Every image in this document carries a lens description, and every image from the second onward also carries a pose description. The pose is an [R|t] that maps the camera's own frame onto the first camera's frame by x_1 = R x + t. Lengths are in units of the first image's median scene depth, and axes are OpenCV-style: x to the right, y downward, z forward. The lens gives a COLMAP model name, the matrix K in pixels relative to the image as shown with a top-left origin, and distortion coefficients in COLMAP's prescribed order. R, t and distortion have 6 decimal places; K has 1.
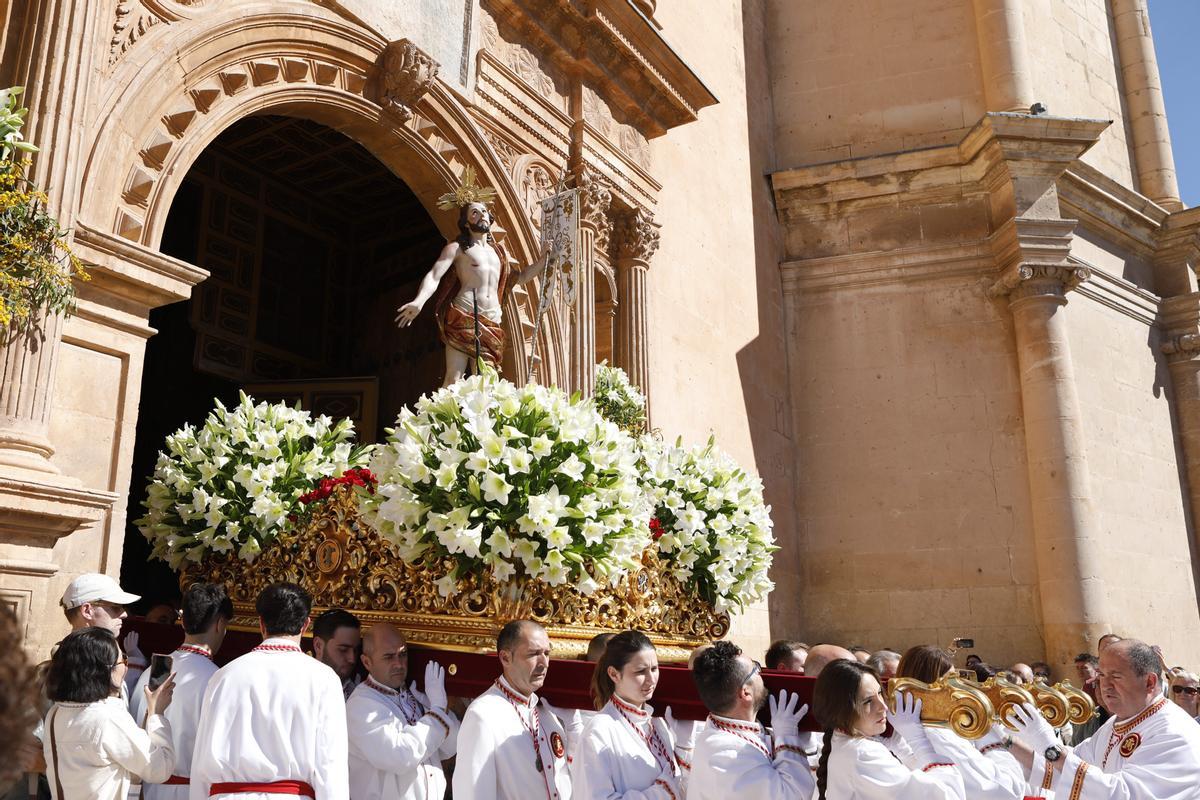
lens RADIAL K [[1060.0, 0, 591.8], [0, 1060.0, 396.2], [0, 0, 1]] dist [-0.096482, 0.131745]
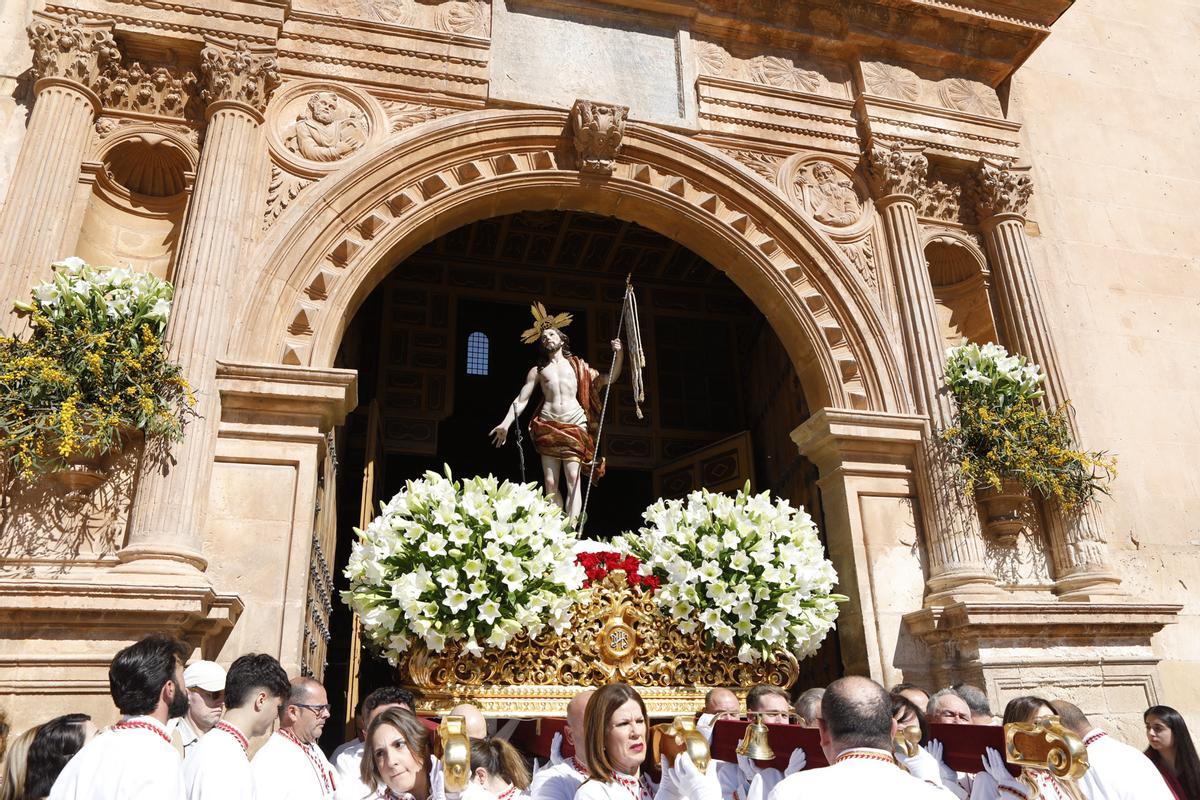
lens RADIAL K [[886.1, 0, 594.9], [0, 886.1, 395.0], [0, 0, 1]] dist [-0.107056, 0.094799]
pose [[0.707483, -0.287936, -0.645416, 0.216740], [0.208330, 0.957629, -0.198858, 0.076883], [0.675327, 0.006229, 0.737492, 0.275654]]
